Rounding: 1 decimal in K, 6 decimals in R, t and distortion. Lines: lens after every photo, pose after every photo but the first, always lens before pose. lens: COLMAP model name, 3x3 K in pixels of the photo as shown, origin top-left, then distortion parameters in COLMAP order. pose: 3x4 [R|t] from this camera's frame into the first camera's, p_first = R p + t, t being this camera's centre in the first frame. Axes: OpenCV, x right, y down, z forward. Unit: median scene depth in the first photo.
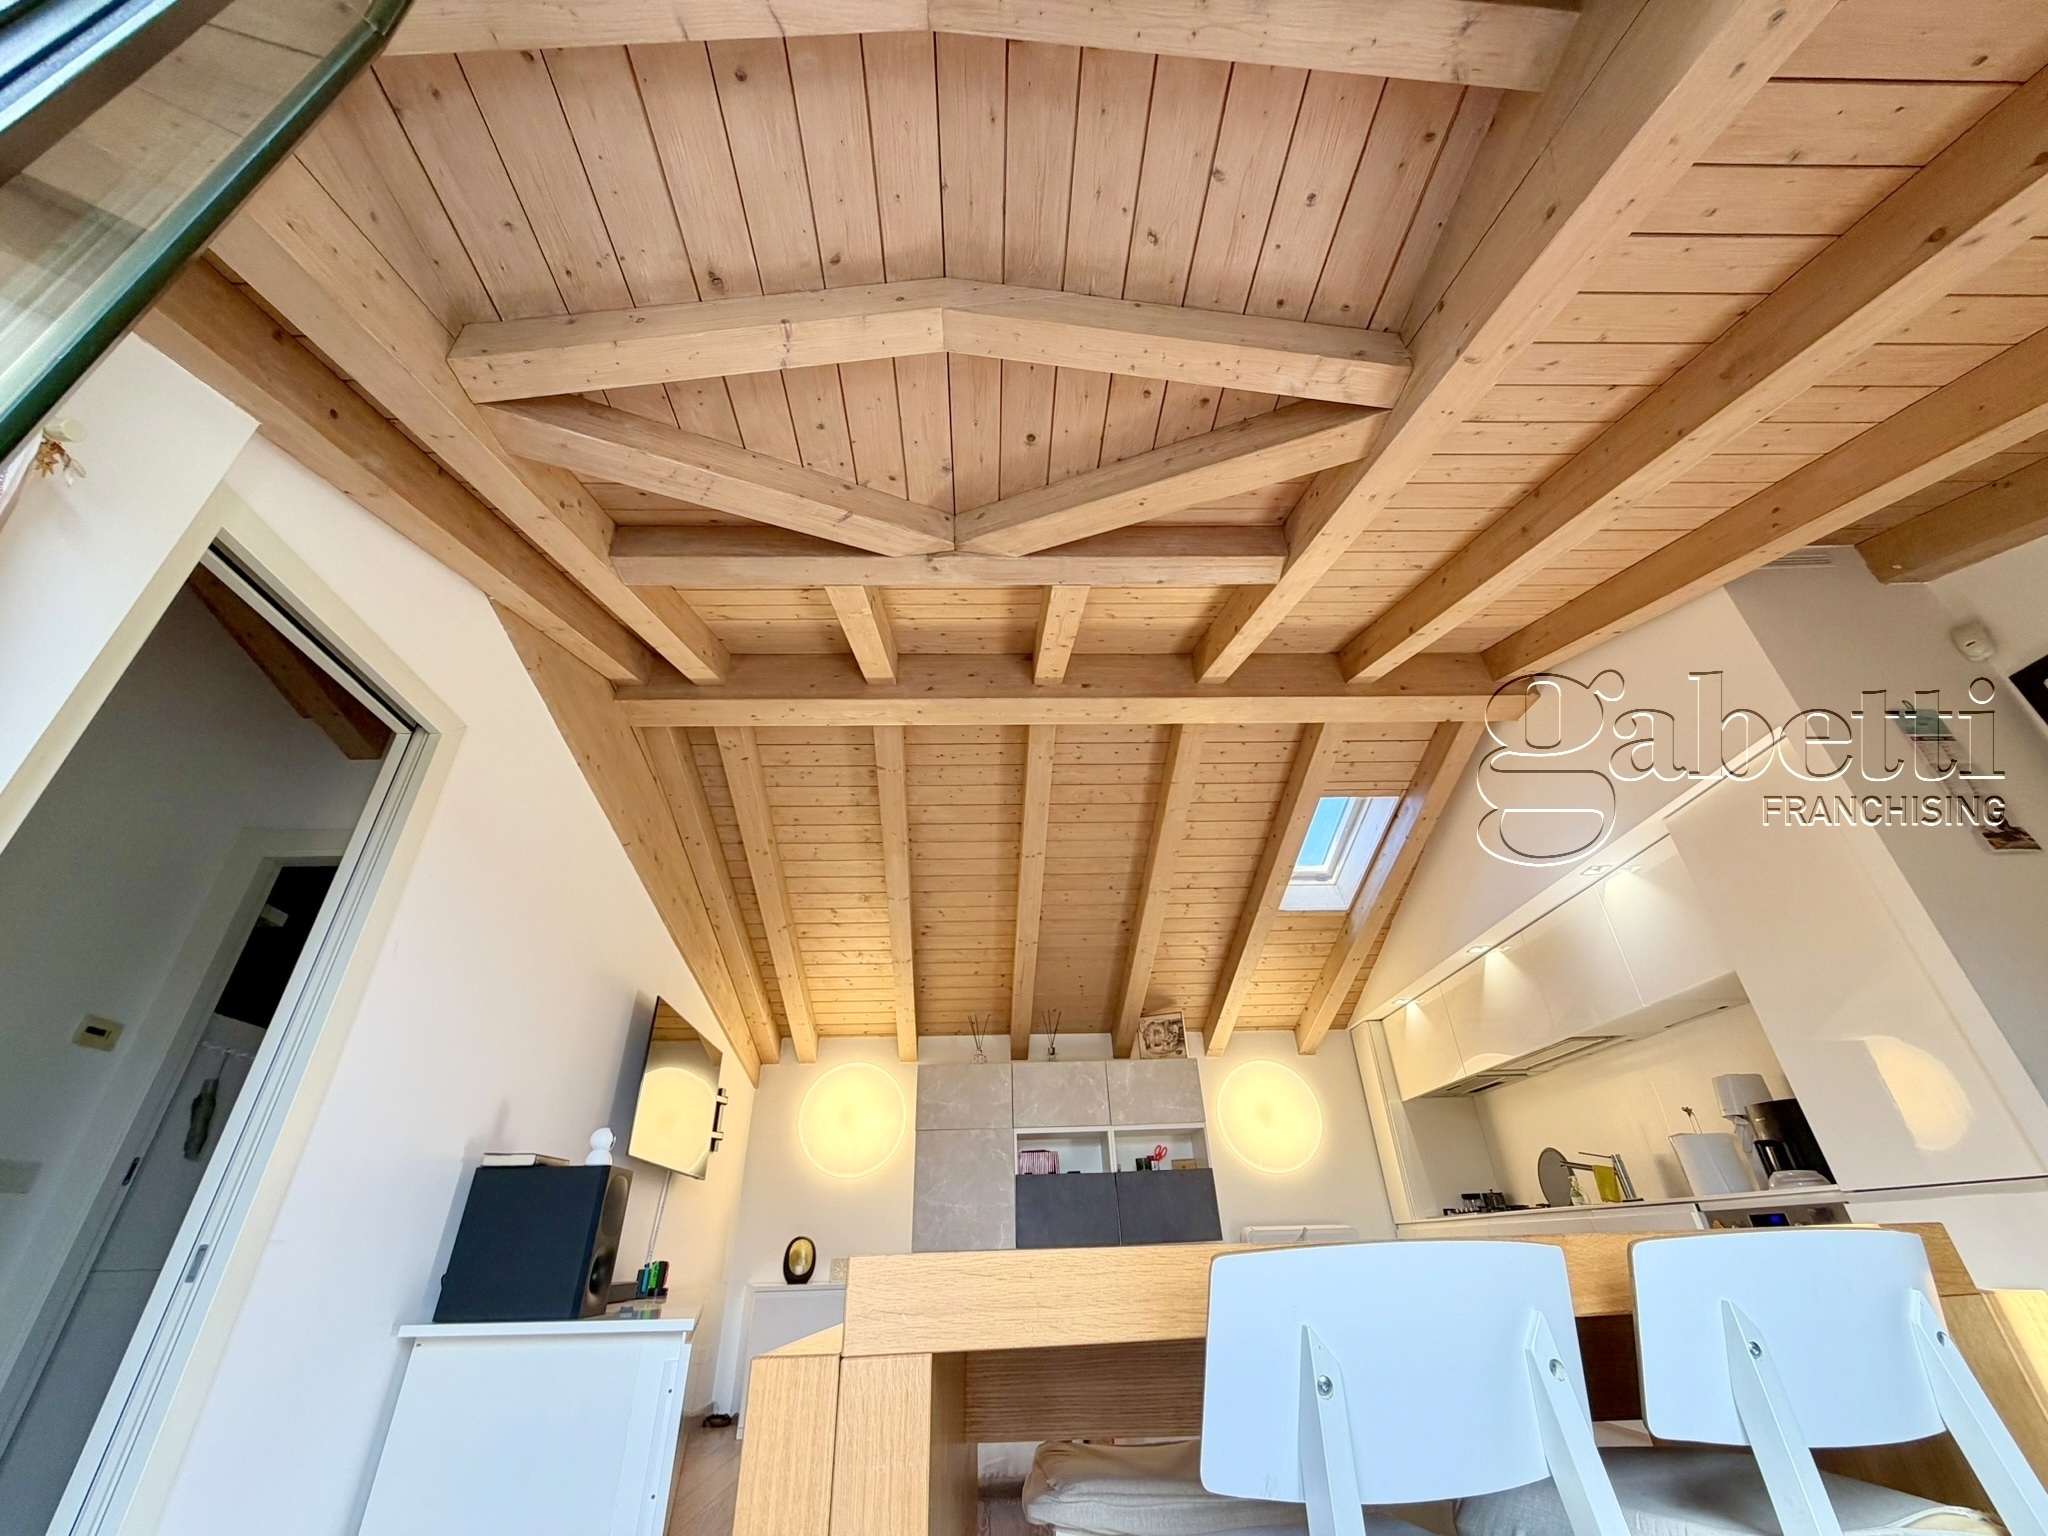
lens RADIAL K [[816.2, 0, 1020.2], [0, 816.2, 771.2], [0, 0, 1]] dist [0.000145, -0.000069]
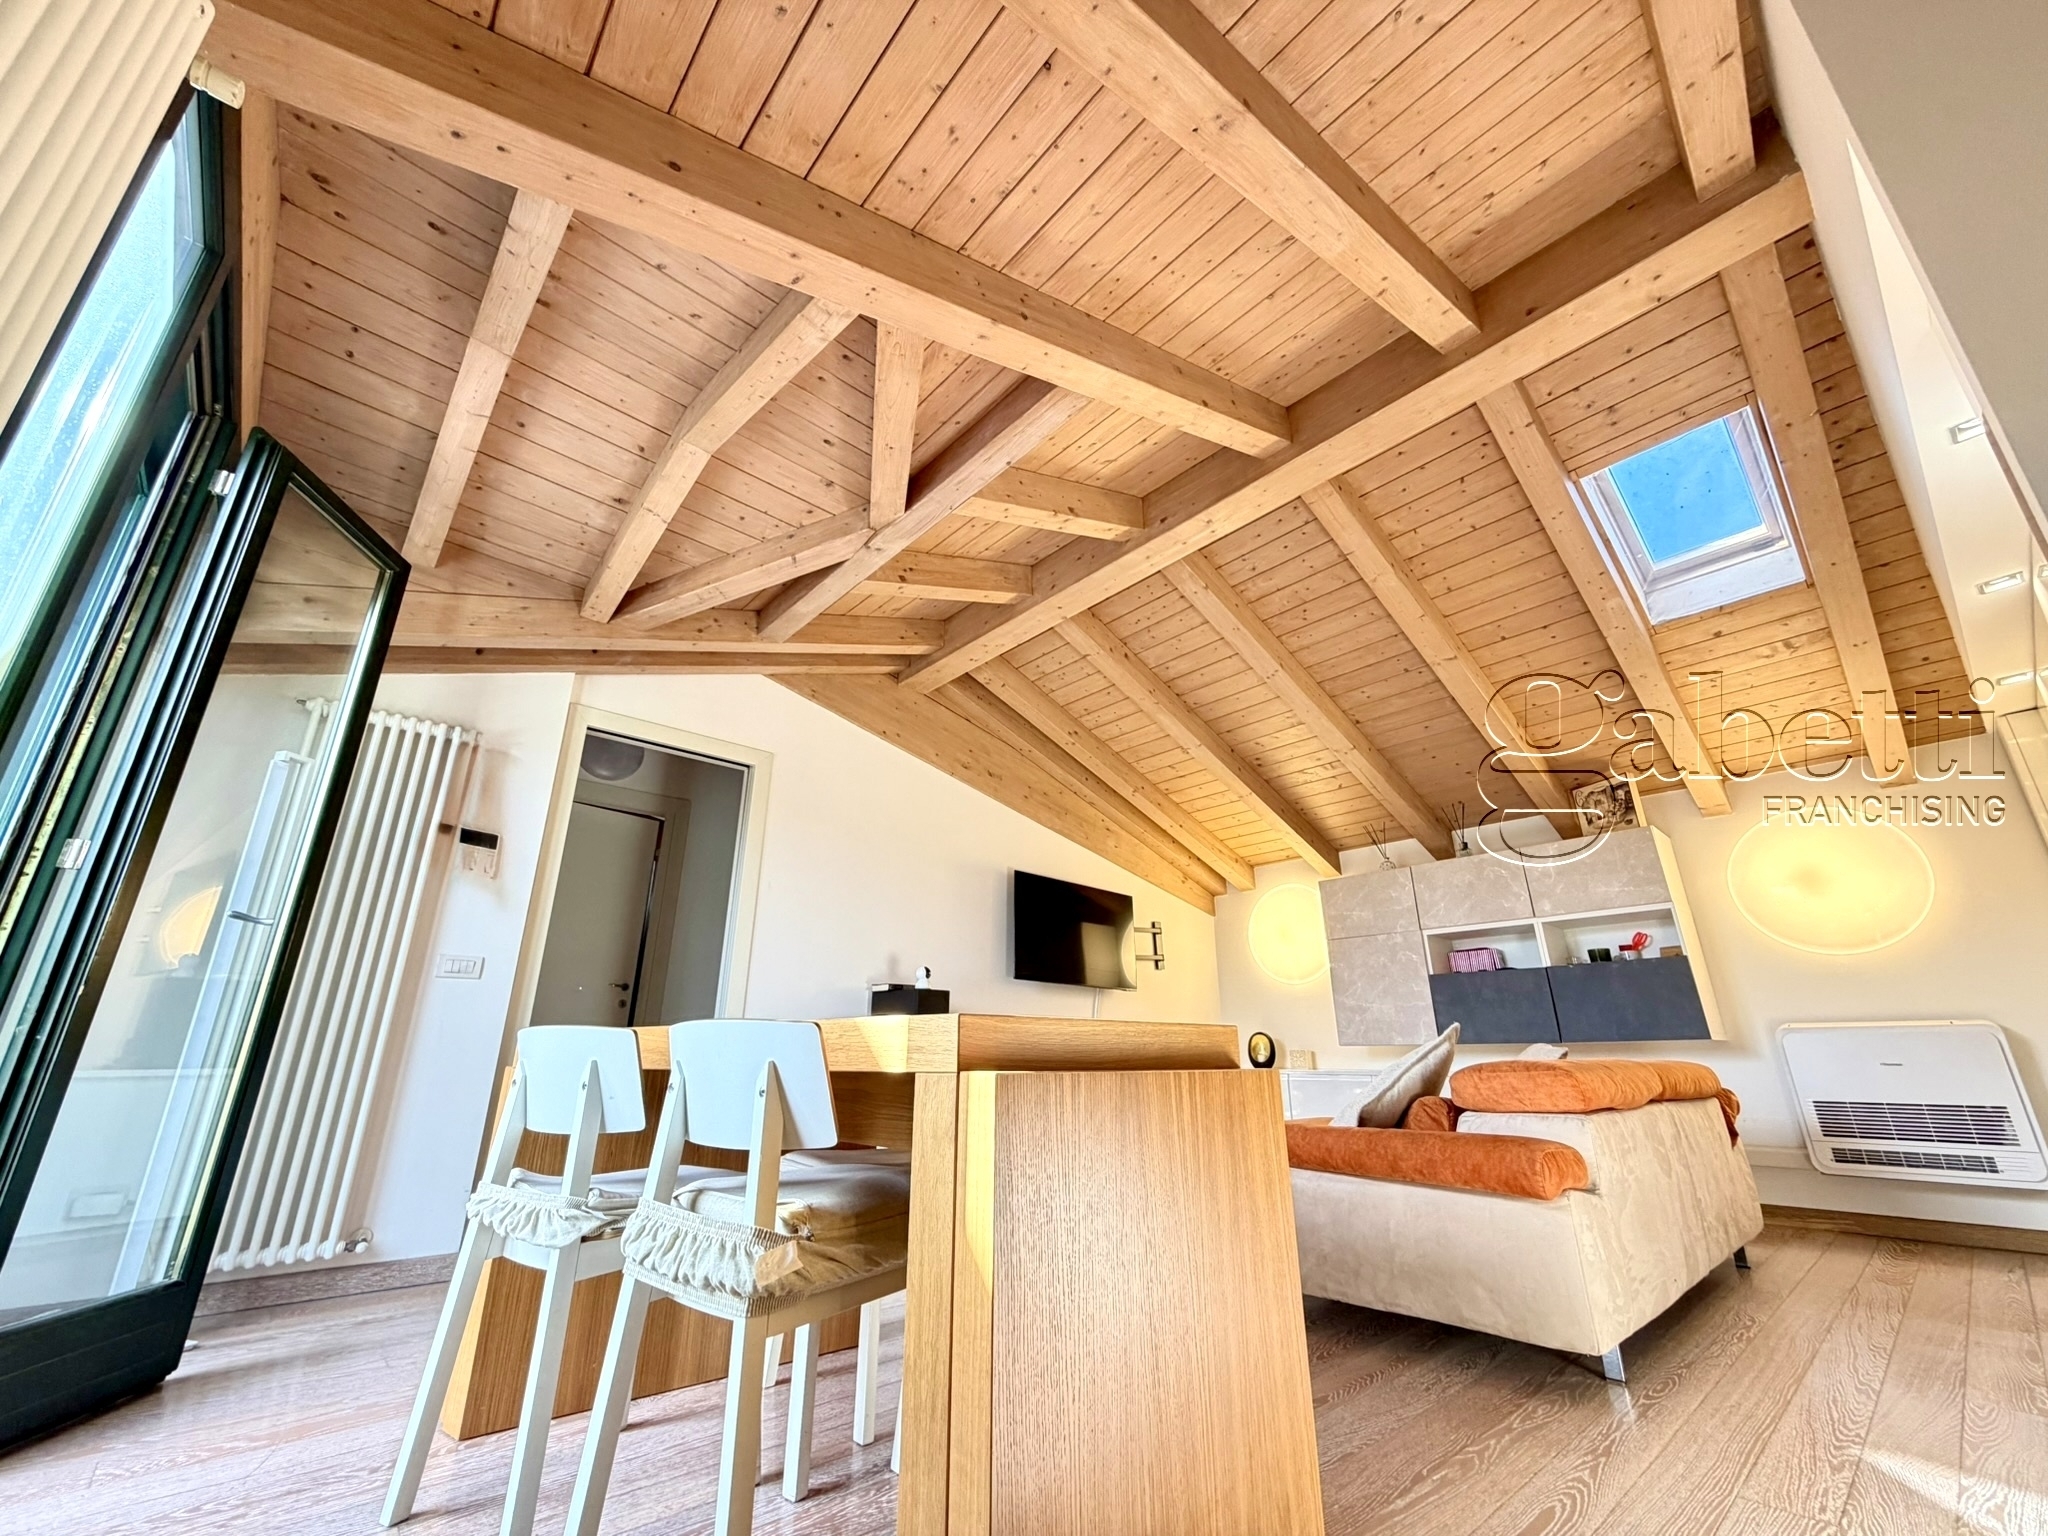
lens RADIAL K [[816.2, 0, 1020.2], [0, 816.2, 771.2], [0, 0, 1]] dist [0.000145, -0.000069]
pose [[0.645533, -0.228447, -0.728766, 0.457910], [0.372242, 0.927314, 0.039042, 0.054443], [0.666876, -0.296480, 0.683649, 0.090177]]
